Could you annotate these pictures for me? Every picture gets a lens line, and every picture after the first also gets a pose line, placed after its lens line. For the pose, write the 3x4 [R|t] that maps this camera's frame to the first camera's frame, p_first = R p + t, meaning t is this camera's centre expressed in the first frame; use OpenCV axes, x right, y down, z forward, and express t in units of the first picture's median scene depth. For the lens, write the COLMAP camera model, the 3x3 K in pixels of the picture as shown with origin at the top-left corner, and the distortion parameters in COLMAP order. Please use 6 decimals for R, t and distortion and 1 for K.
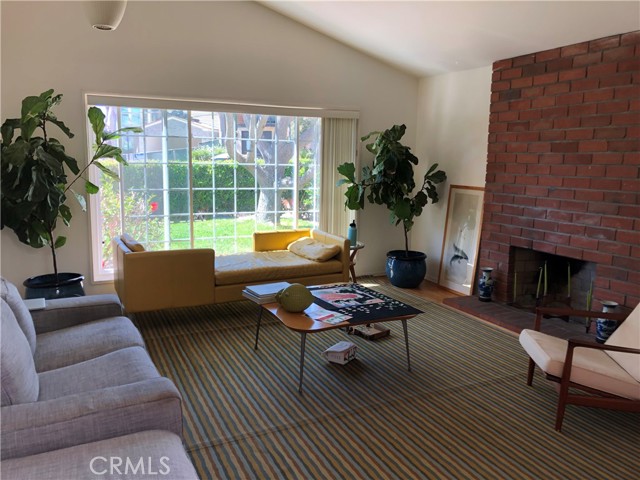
lens RADIAL K [[518.4, 0, 313.1], [0, 518.4, 230.3], [0, 0, 1]] dist [0.072491, -0.142407]
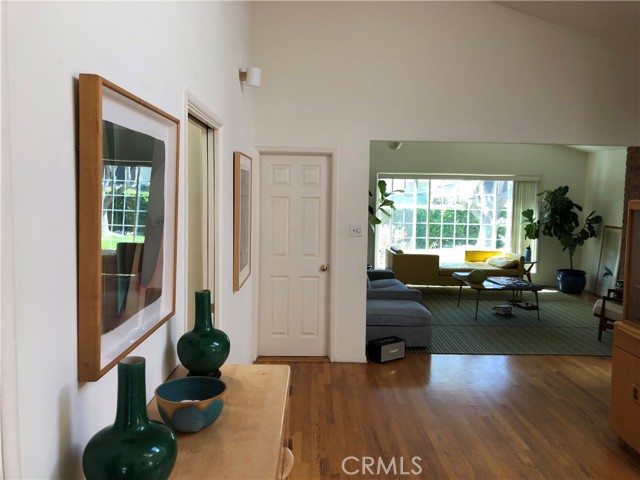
lens RADIAL K [[518.4, 0, 313.1], [0, 518.4, 230.3], [0, 0, 1]] dist [0.072491, -0.142407]
pose [[0.900365, 0.031817, -0.433970, 0.168510], [-0.064993, 0.995969, -0.061822, 0.074121], [0.430254, 0.083867, 0.898804, -0.705795]]
